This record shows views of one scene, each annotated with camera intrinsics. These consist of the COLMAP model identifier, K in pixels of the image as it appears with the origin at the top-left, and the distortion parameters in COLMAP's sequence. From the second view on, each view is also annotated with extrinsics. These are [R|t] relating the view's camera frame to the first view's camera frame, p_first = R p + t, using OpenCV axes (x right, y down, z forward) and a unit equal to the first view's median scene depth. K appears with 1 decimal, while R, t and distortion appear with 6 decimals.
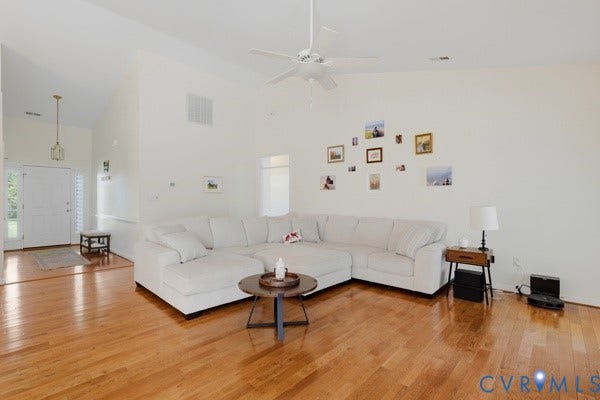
lens RADIAL K [[279.6, 0, 300.0], [0, 279.6, 200.0], [0, 0, 1]] dist [-0.001151, -0.000075]
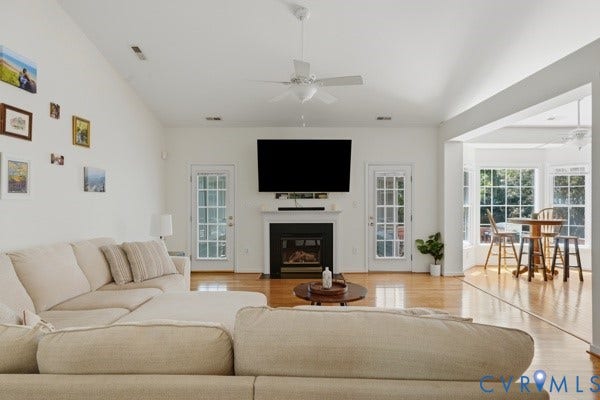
lens RADIAL K [[338.3, 0, 300.0], [0, 338.3, 200.0], [0, 0, 1]] dist [-0.000332, -0.000235]
pose [[-0.672517, 0.003054, 0.740075, -0.541475], [0.002433, 0.999995, -0.001916, -0.024501], [-0.740077, 0.000512, -0.672522, 1.118251]]
